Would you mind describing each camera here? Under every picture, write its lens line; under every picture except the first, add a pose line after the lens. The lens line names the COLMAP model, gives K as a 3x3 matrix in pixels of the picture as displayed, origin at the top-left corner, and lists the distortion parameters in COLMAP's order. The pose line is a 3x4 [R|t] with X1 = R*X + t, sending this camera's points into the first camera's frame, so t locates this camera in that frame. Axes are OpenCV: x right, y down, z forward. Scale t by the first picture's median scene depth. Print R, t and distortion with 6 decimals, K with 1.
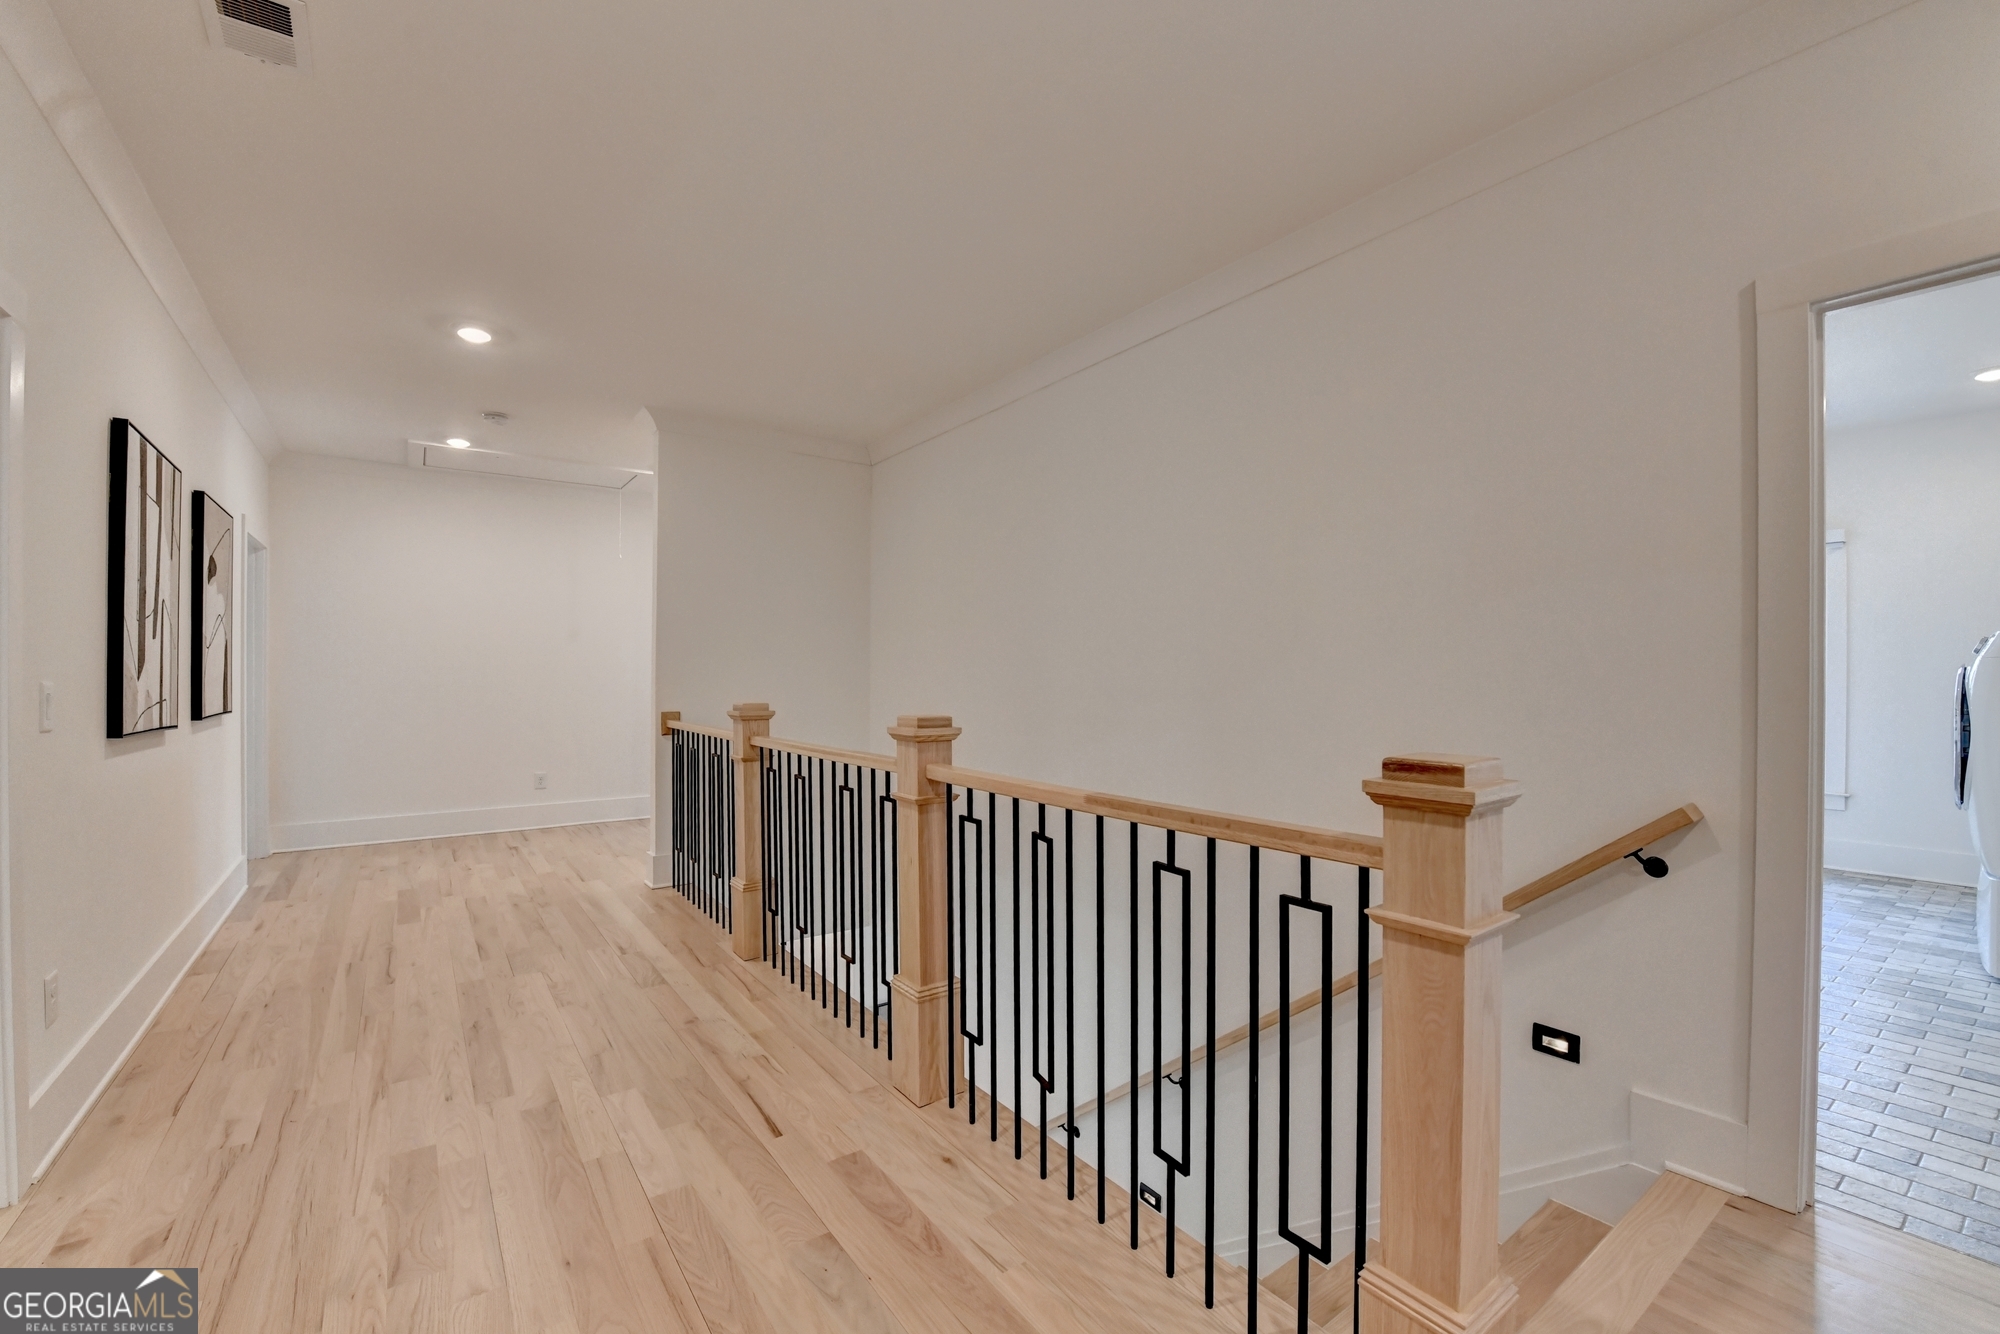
lens RADIAL K [[832.6, 0, 984.5], [0, 832.6, 697.5], [0, 0, 1]] dist [-0.015609, -0.003154]
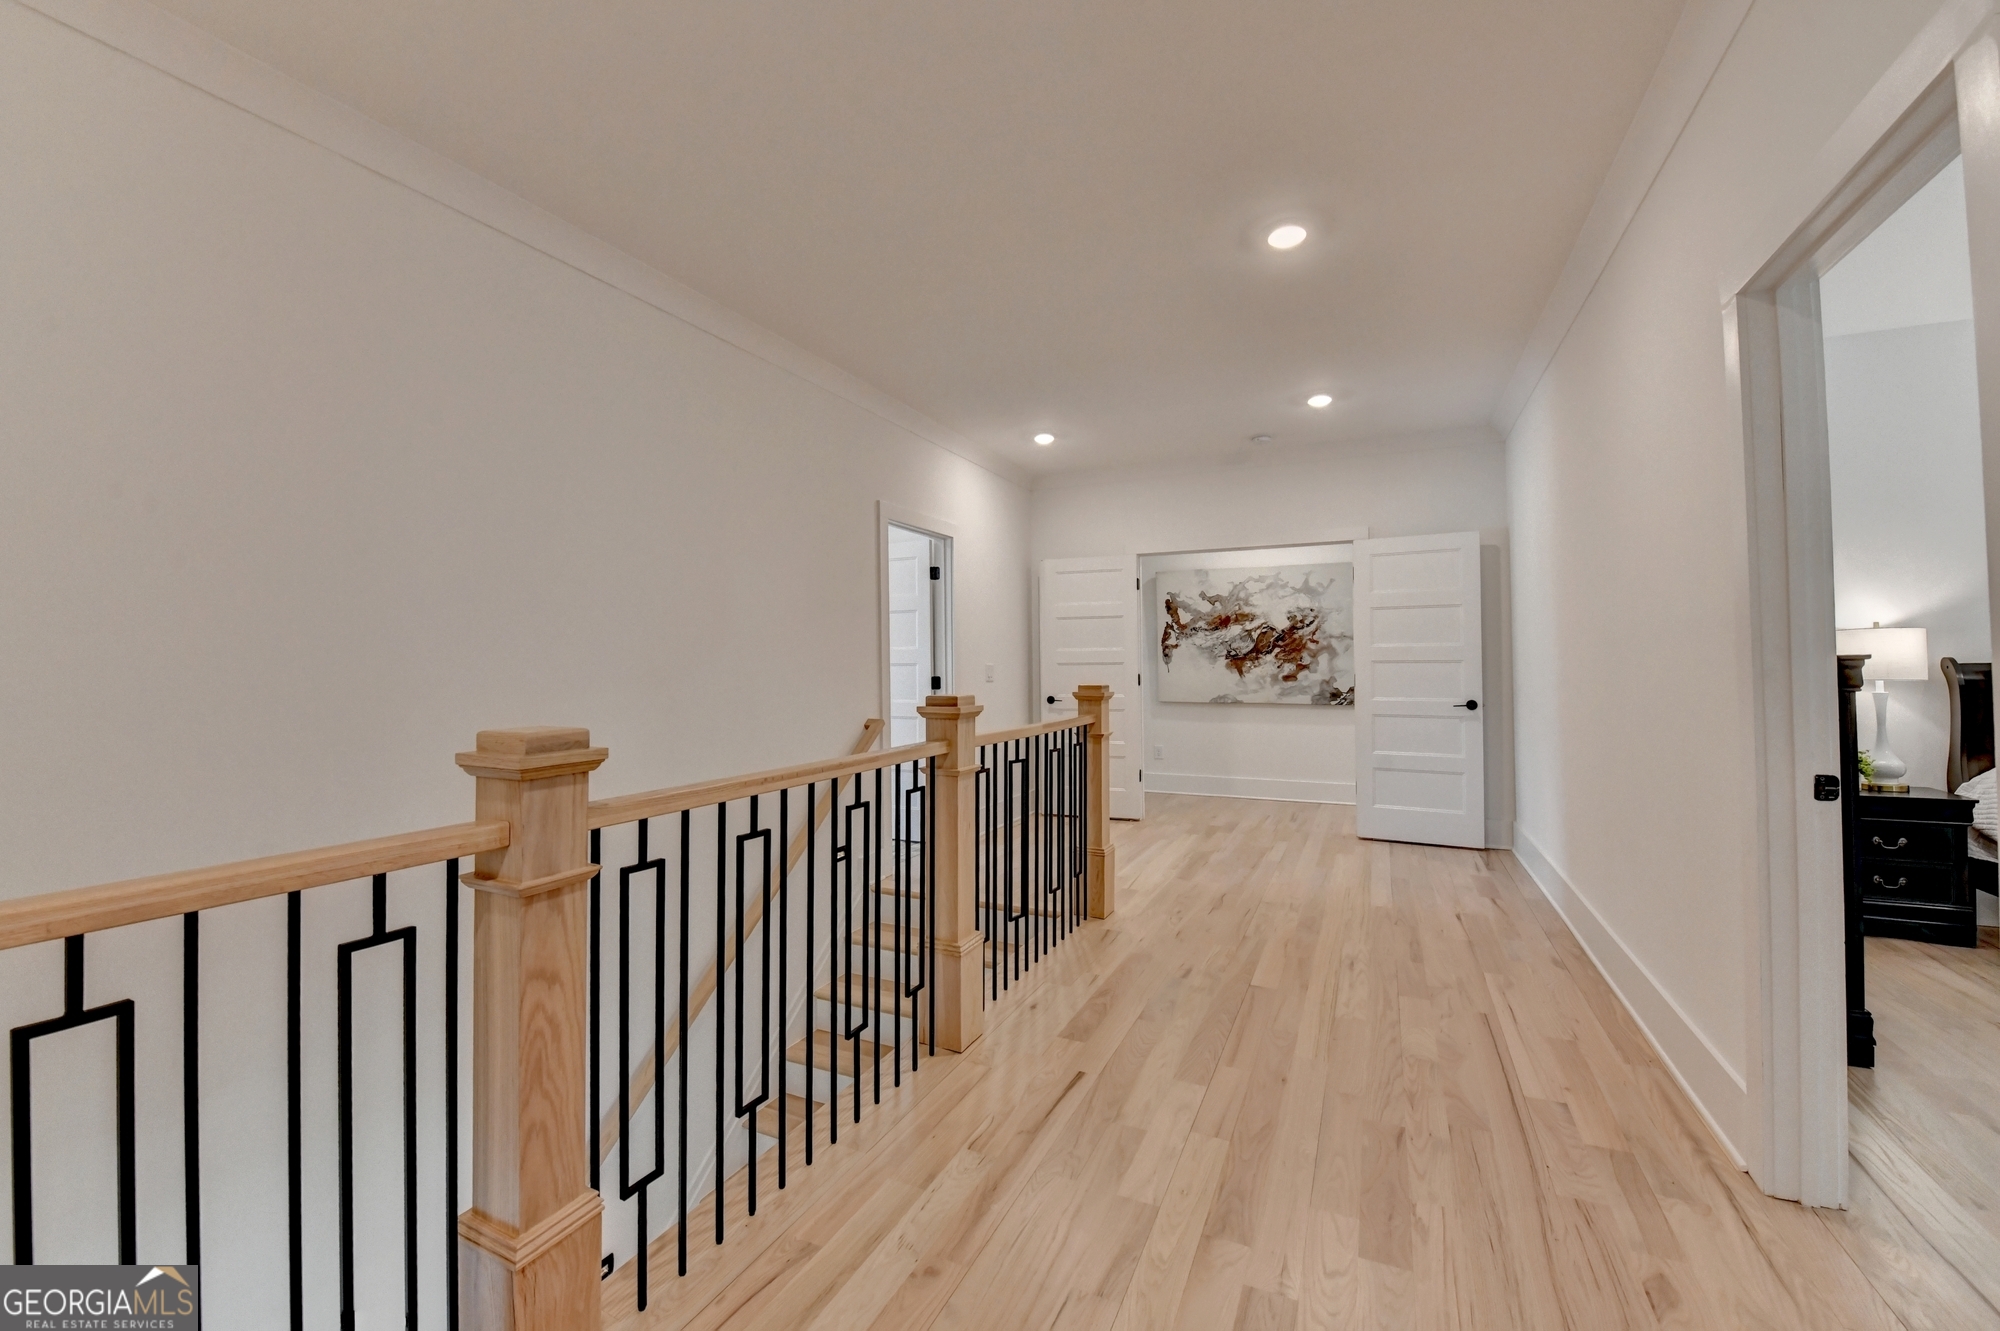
lens RADIAL K [[827.5, 0, 1000.0], [0, 827.5, 665.5], [0, 0, 1]] dist [0.002991, 0.000089]
pose [[-0.506403, -0.003222, 0.862291, -1.048437], [0.021121, 0.999647, 0.016139, -0.033675], [-0.862038, 0.026385, -0.506156, 1.499520]]
